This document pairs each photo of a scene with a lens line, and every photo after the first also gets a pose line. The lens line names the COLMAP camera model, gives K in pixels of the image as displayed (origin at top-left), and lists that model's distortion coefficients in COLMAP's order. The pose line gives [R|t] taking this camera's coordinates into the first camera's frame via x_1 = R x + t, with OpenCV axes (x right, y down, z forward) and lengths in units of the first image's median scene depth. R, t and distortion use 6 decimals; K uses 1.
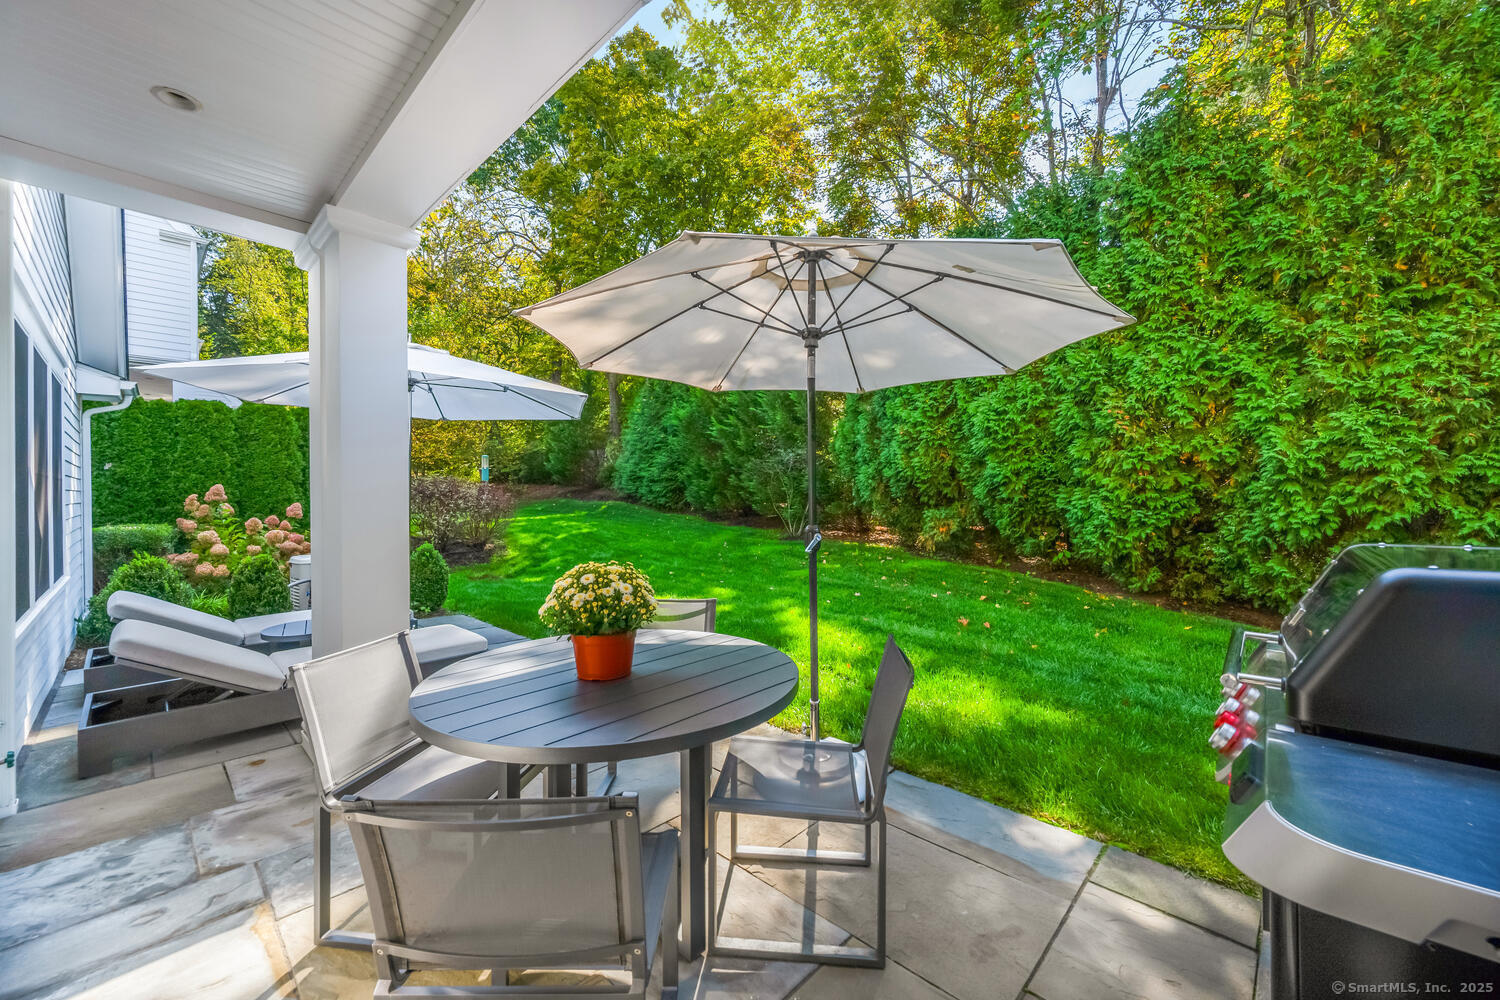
lens RADIAL K [[595.4, 0, 750.0], [0, 595.4, 500.0], [0, 0, 1]] dist [-0.001805, -0.000260]
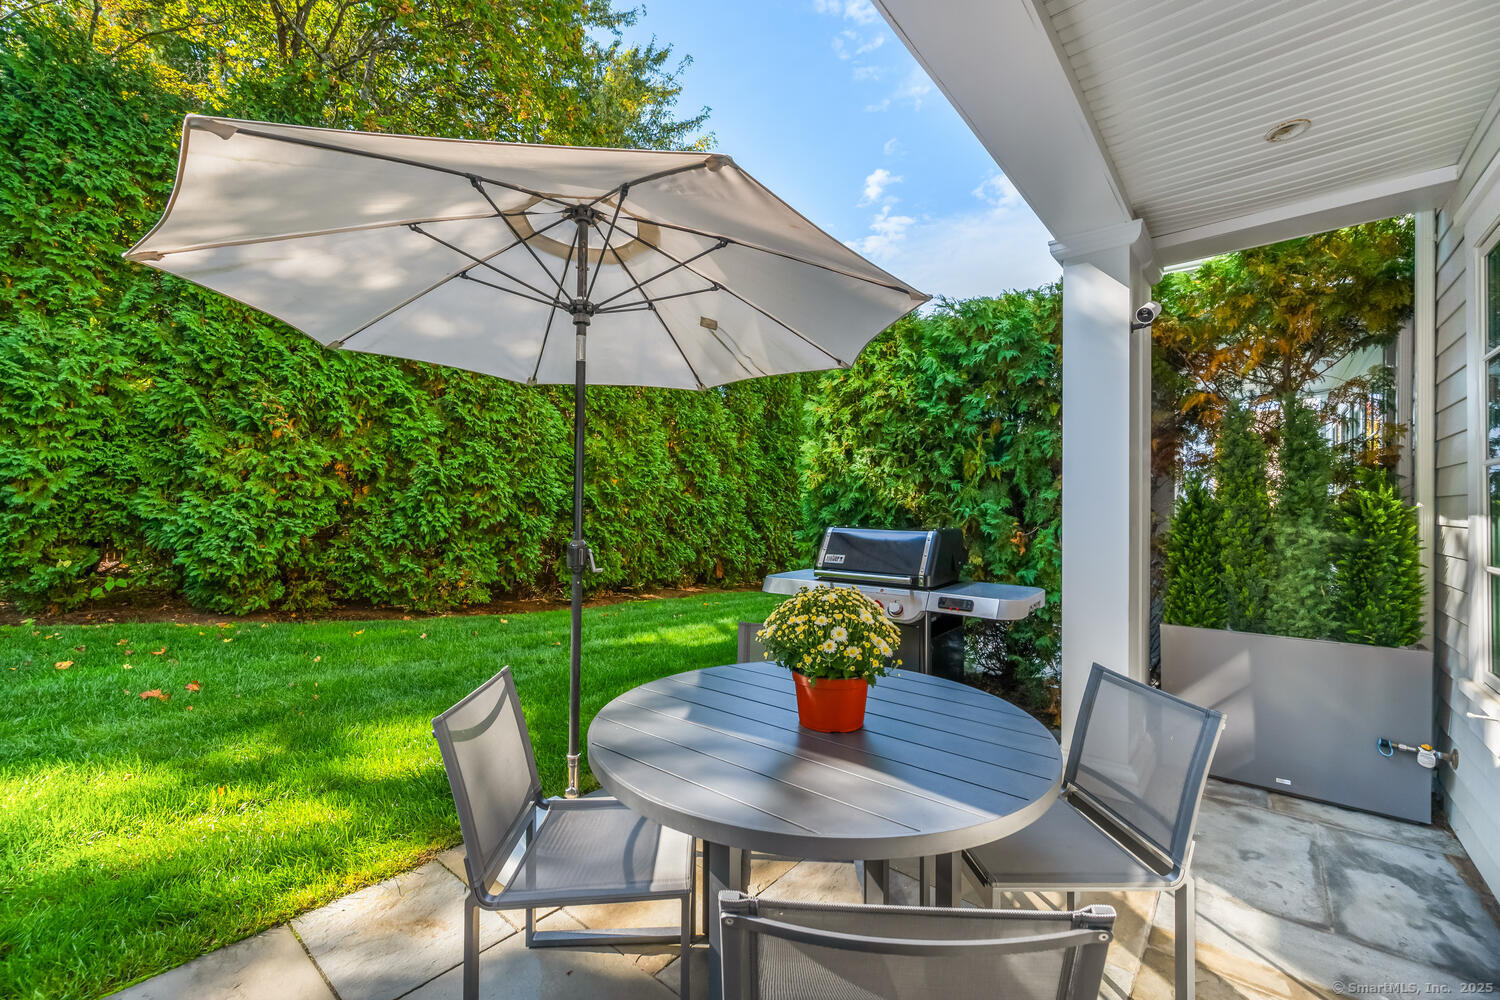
lens RADIAL K [[595.4, 0, 750.0], [0, 595.4, 500.0], [0, 0, 1]] dist [-0.001805, -0.000260]
pose [[-0.061491, 0.008159, 0.998074, -0.399502], [0.002484, 0.999965, -0.008021, -0.002707], [-0.998105, 0.001986, -0.061509, 0.445134]]
